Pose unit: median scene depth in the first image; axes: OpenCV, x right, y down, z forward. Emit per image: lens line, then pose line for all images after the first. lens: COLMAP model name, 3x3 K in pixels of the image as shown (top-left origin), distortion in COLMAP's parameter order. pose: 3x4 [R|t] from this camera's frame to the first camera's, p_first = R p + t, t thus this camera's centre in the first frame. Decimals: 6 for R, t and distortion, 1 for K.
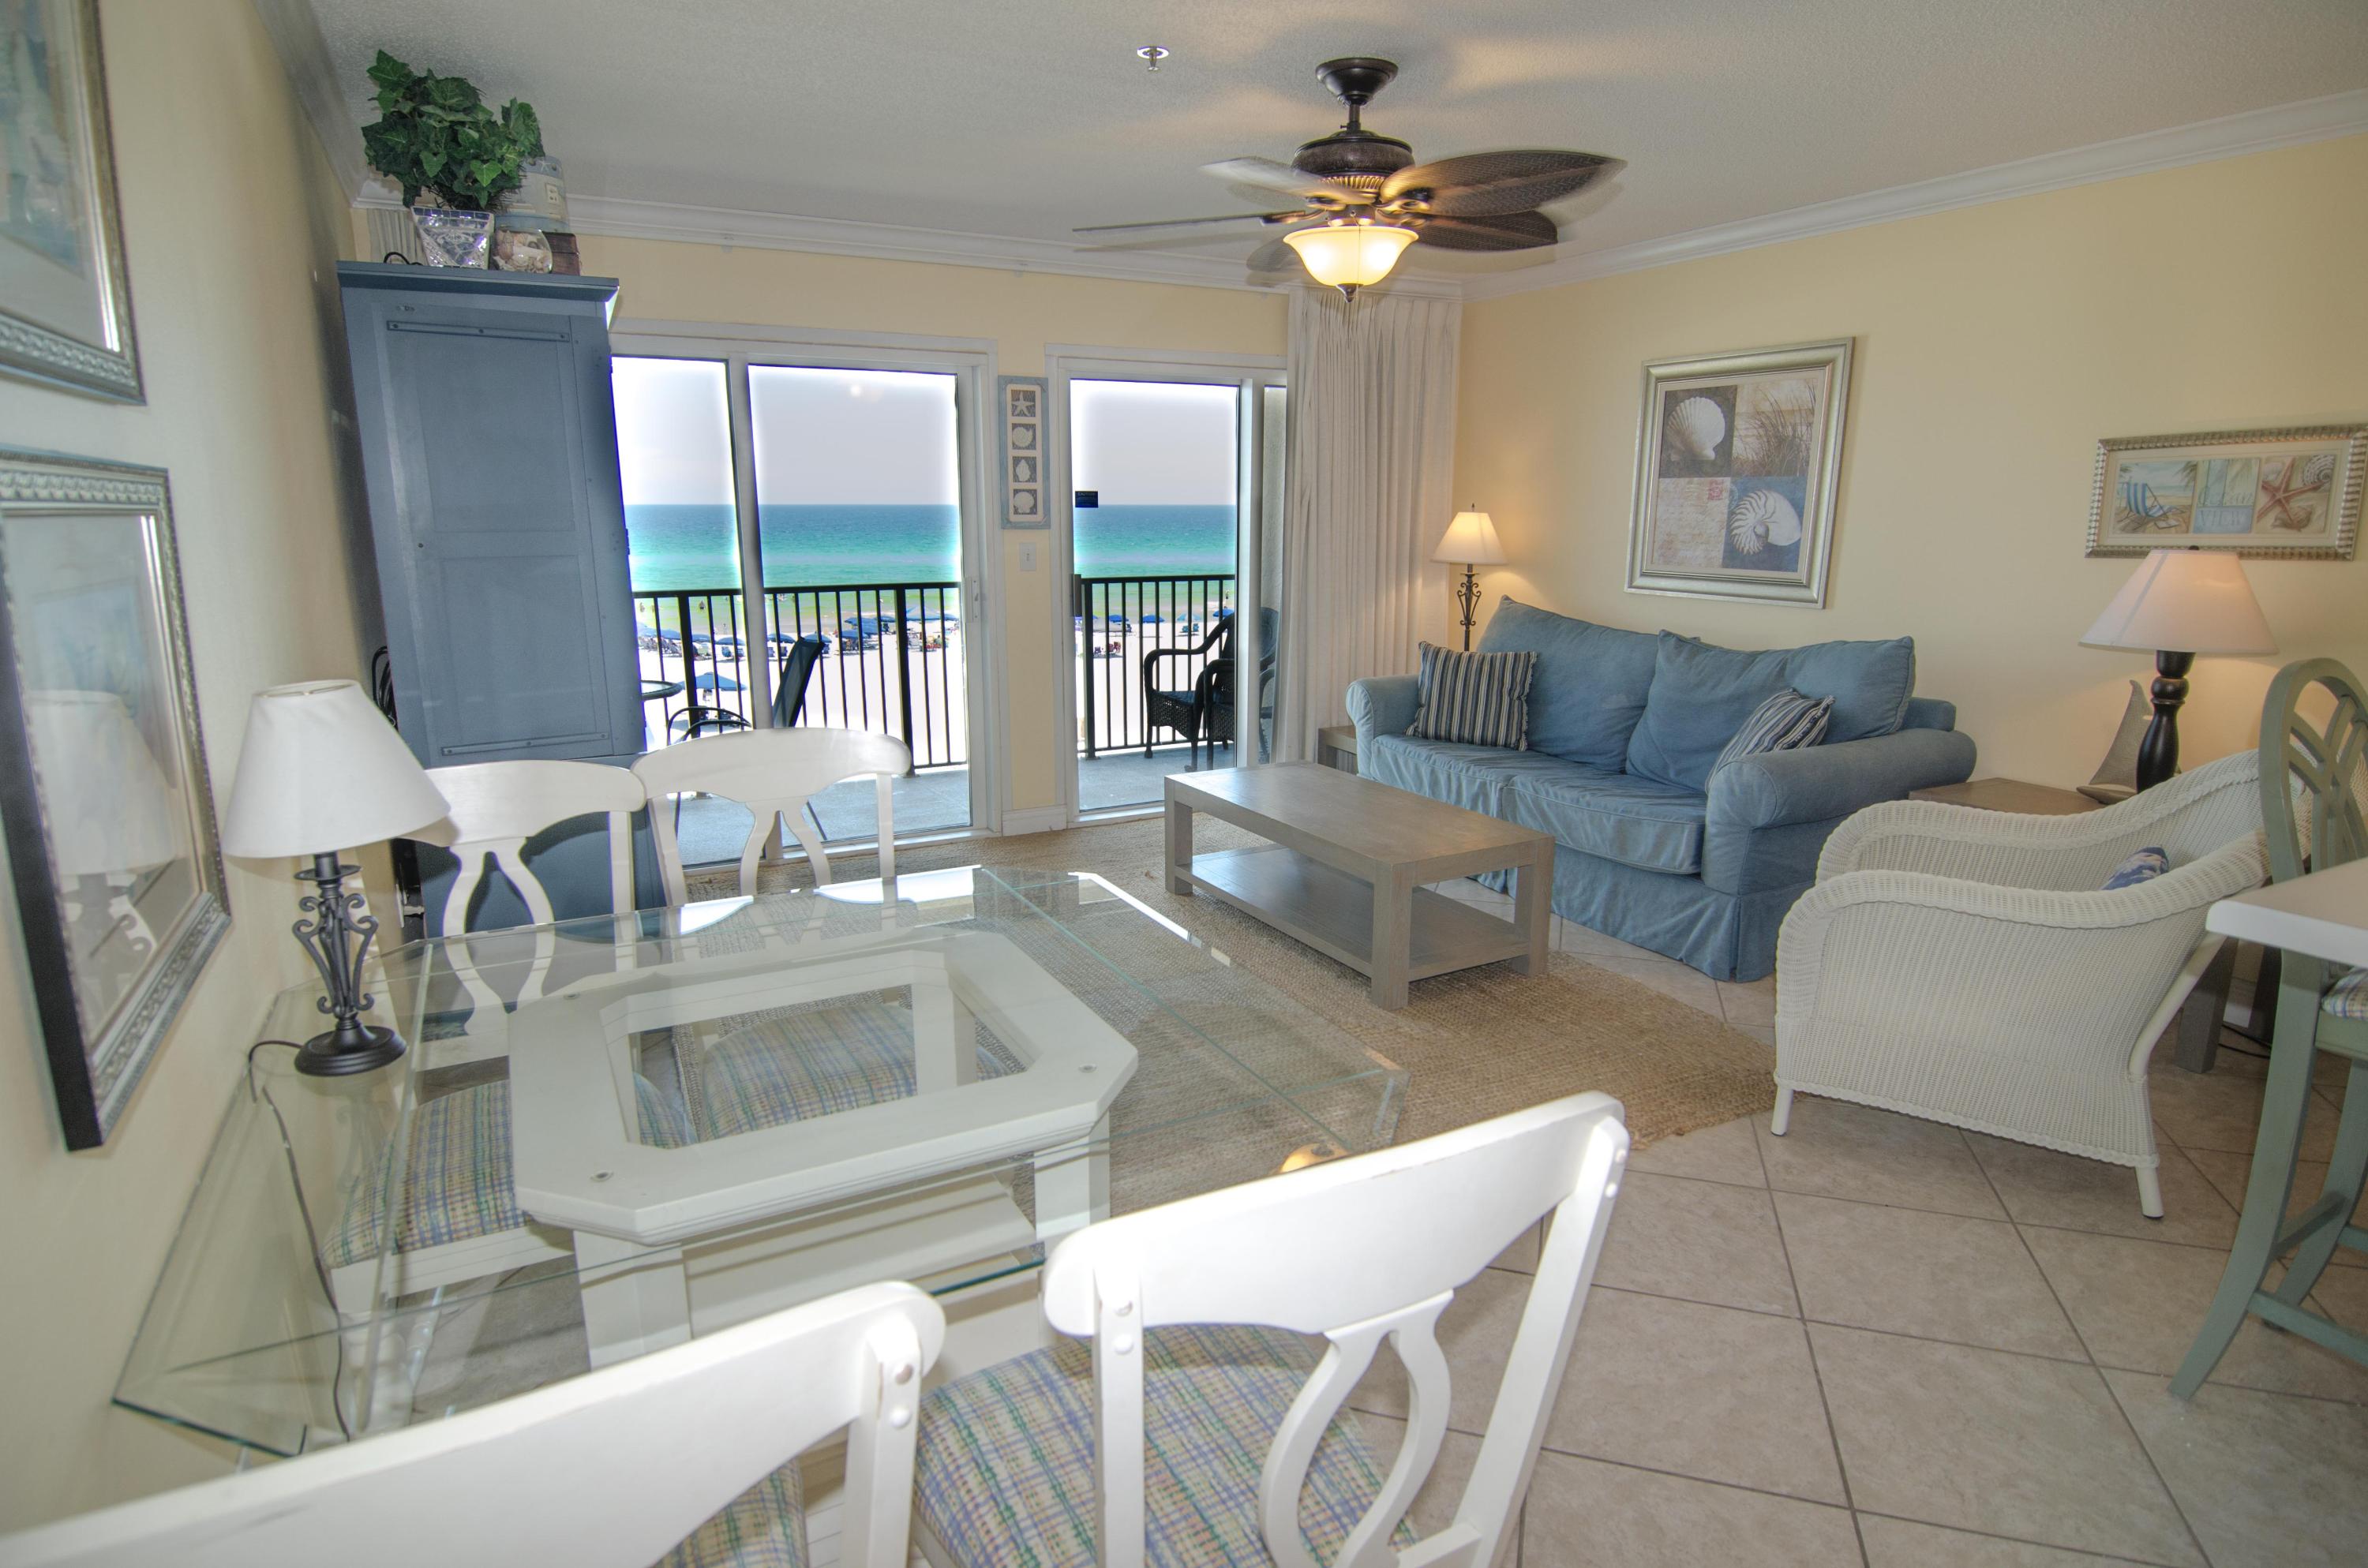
lens RADIAL K [[1271.9, 0, 1190.0], [0, 1271.9, 793.2], [0, 0, 1]] dist [-0.003641, -0.010584]
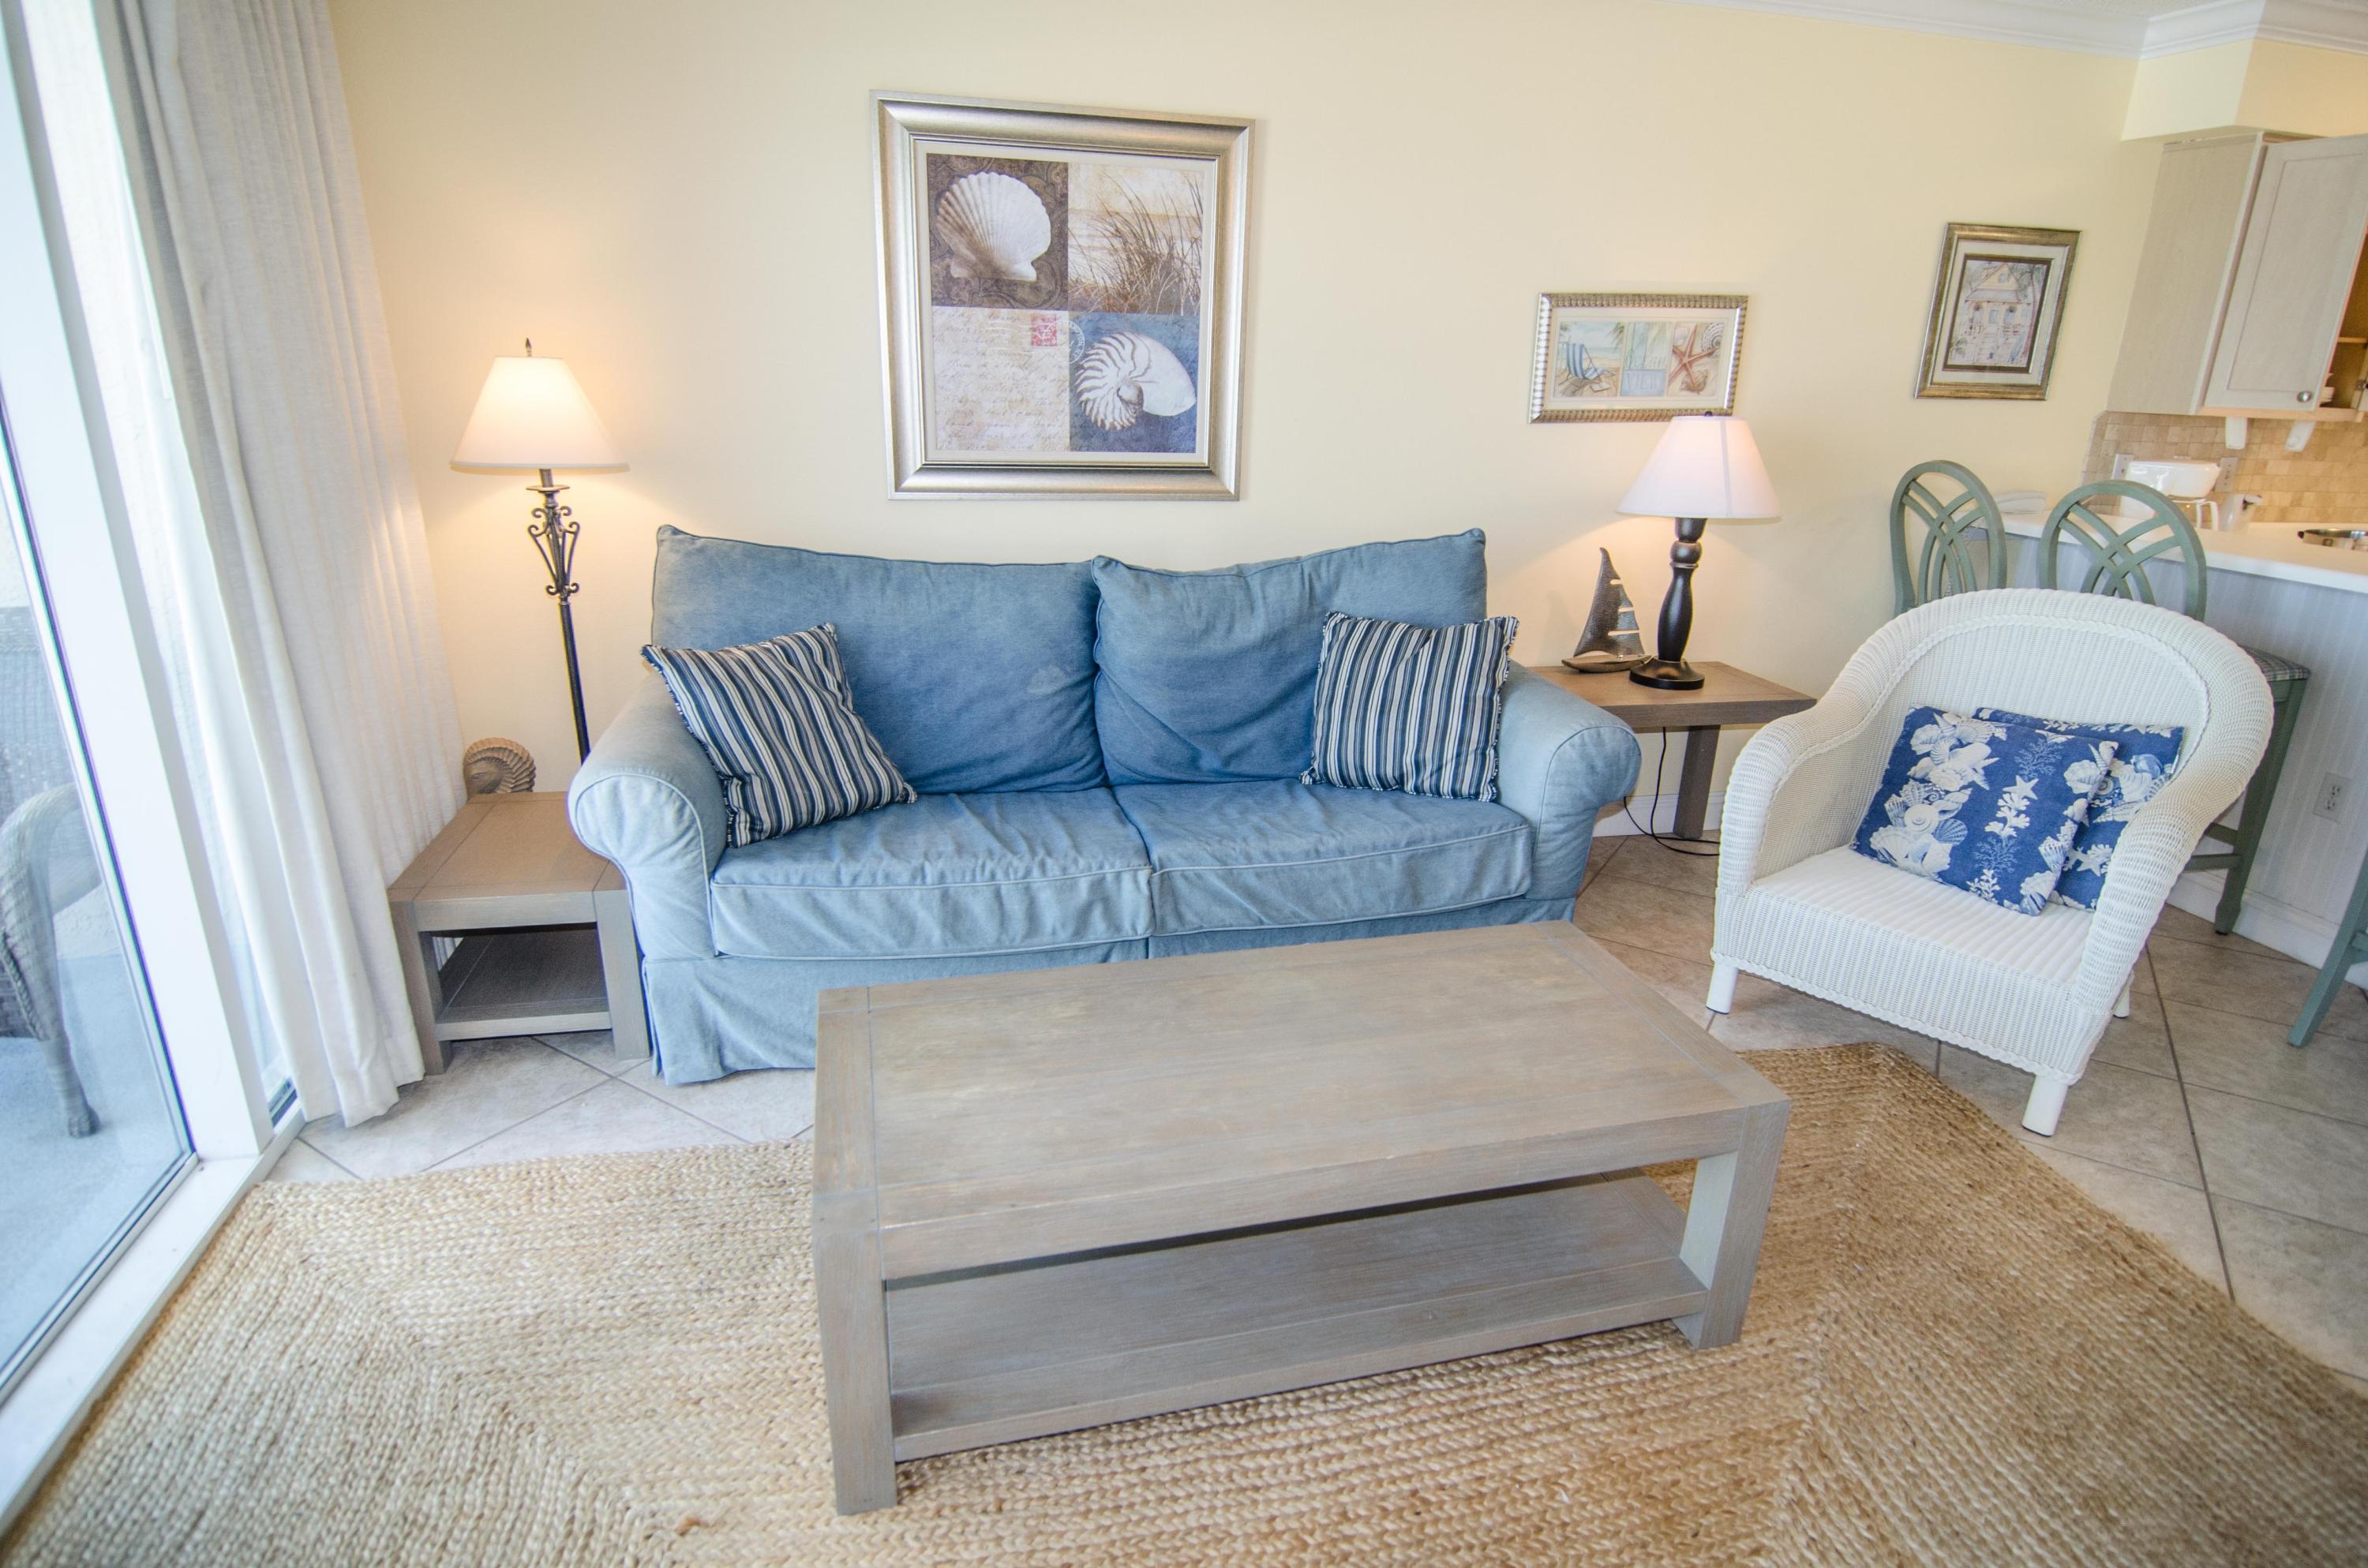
lens RADIAL K [[1271.9, 0, 1190.0], [0, 1271.9, 793.2], [0, 0, 1]] dist [-0.003641, -0.010584]
pose [[0.246629, -0.306490, 0.919368, -0.276799], [0.190296, 0.945519, 0.264160, -0.200521], [-0.950243, 0.109803, 0.291516, 0.890886]]
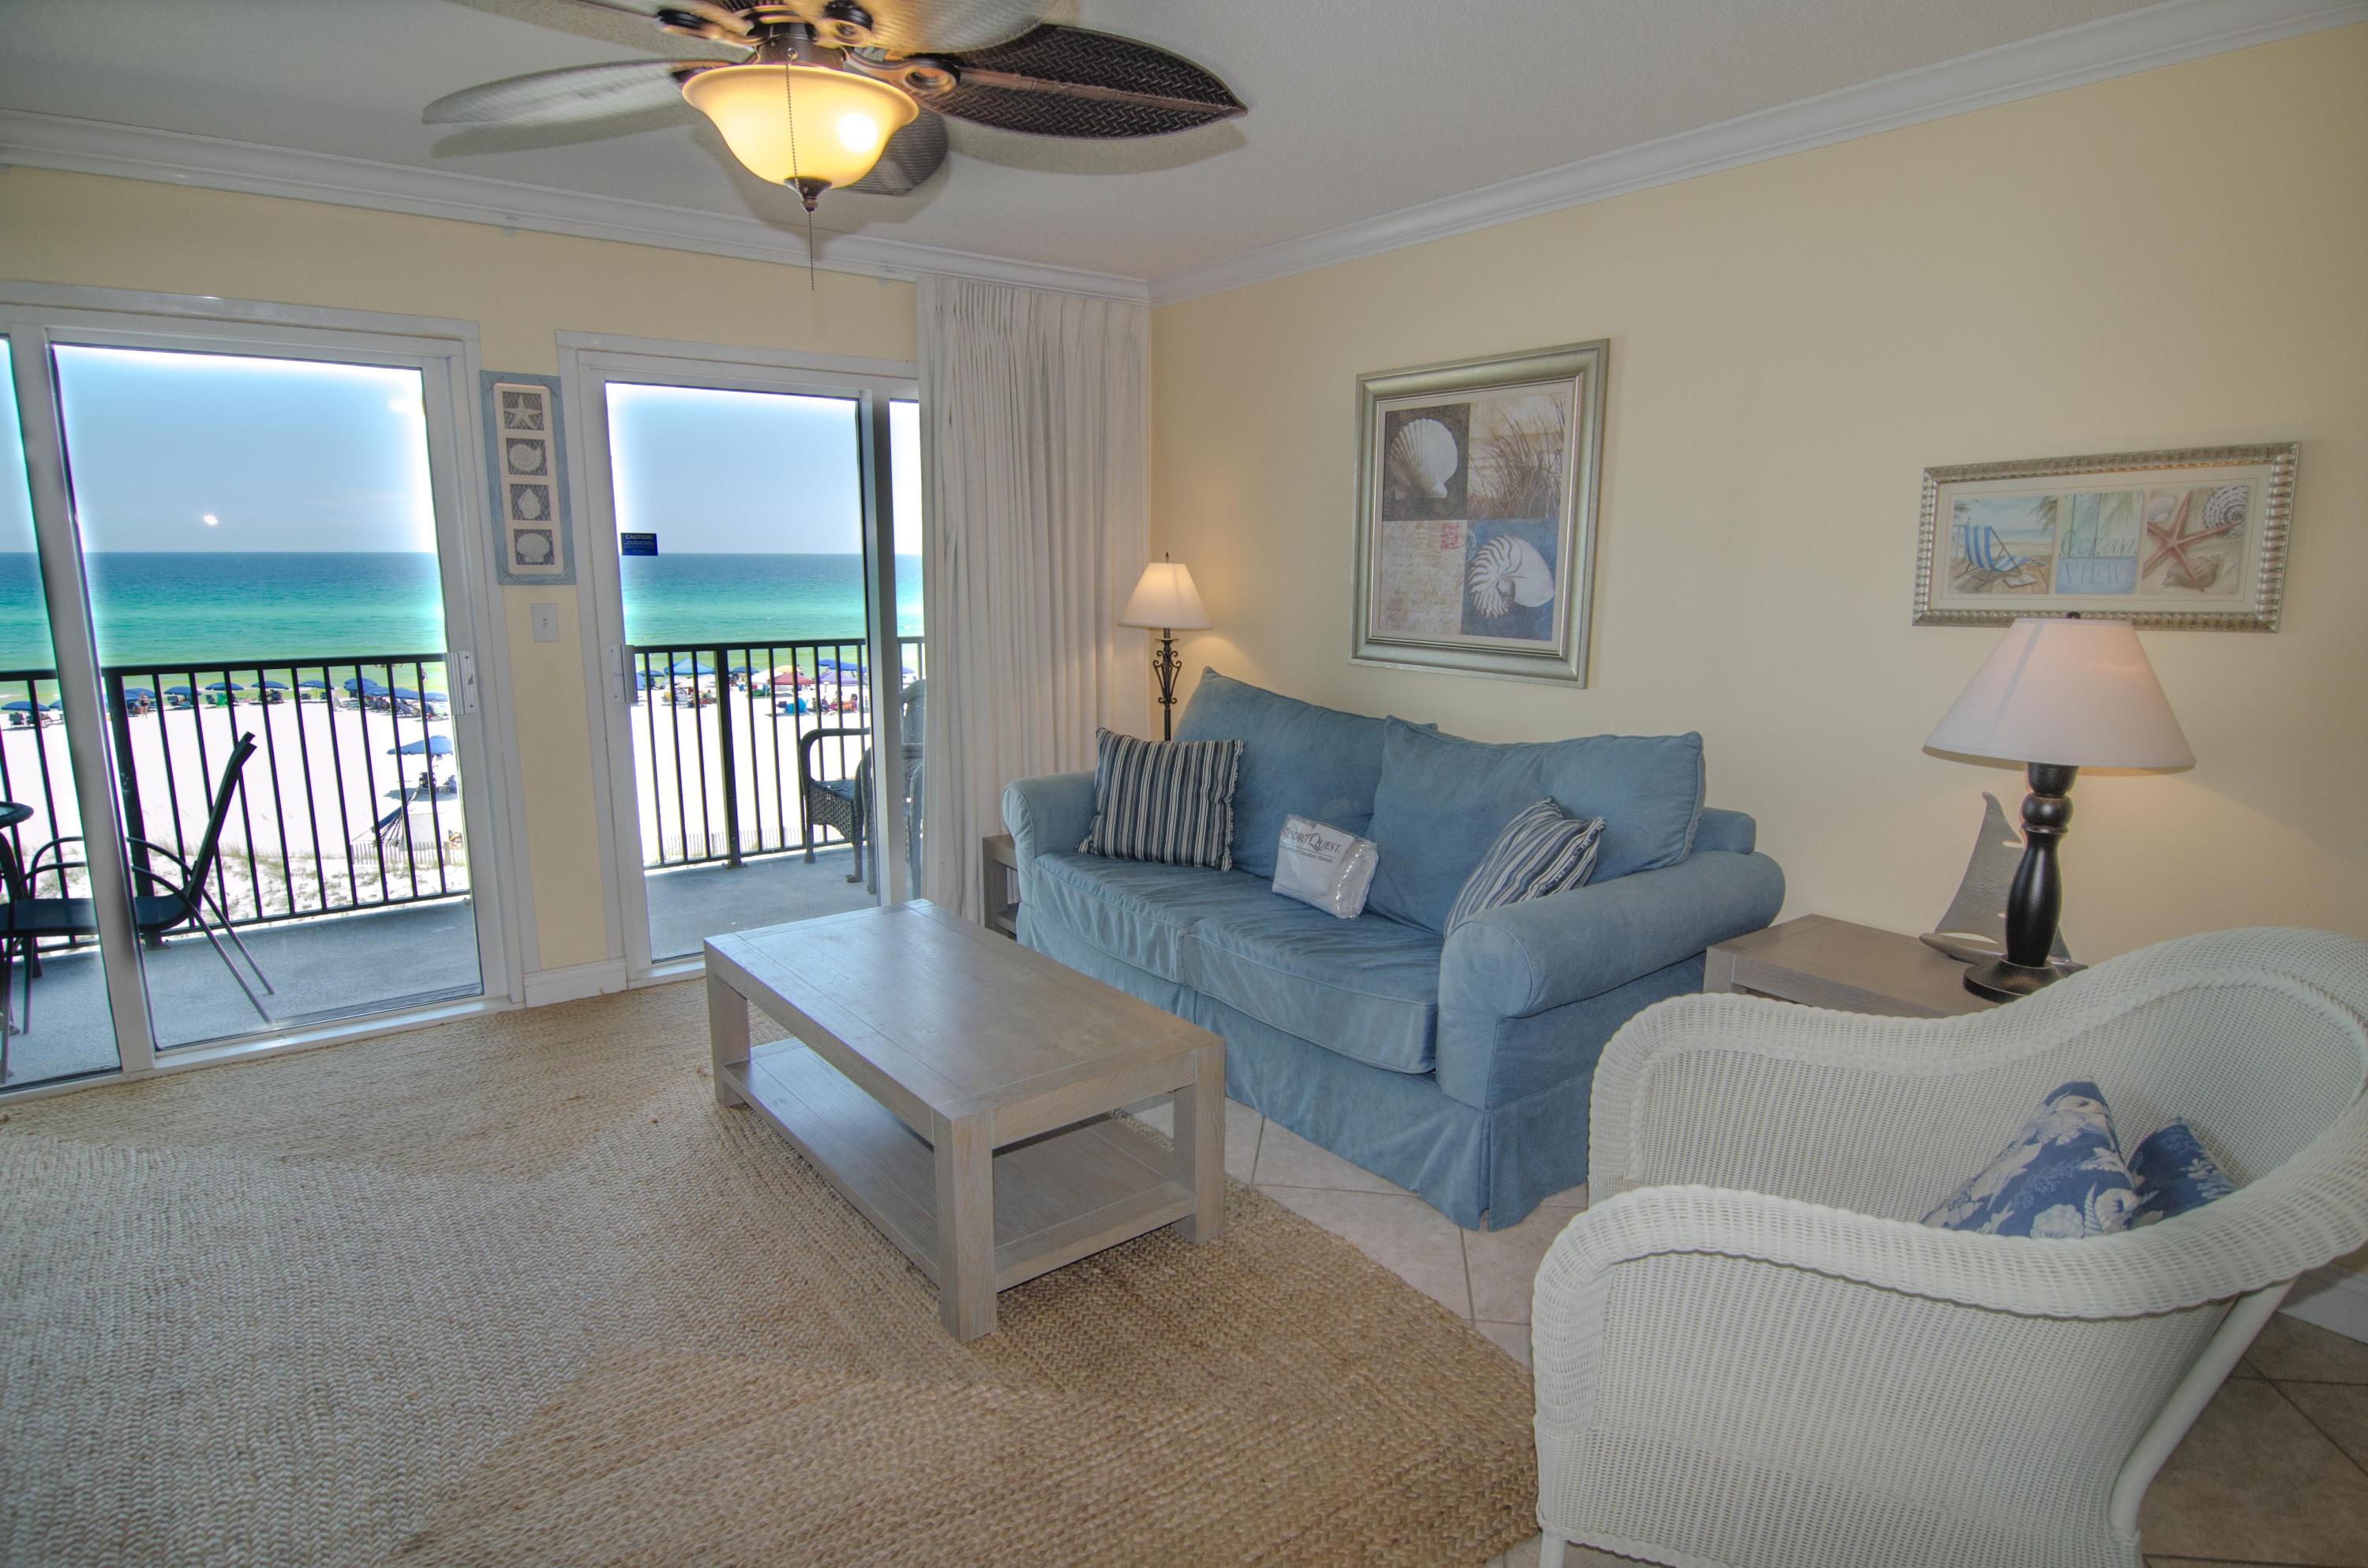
lens RADIAL K [[1271.9, 0, 1190.0], [0, 1271.9, 793.2], [0, 0, 1]] dist [-0.003641, -0.010584]
pose [[0.987519, -0.024369, 0.155602, 0.150076], [0.030286, 0.998901, -0.035769, -0.065834], [-0.154559, 0.040035, 0.987172, 0.296759]]
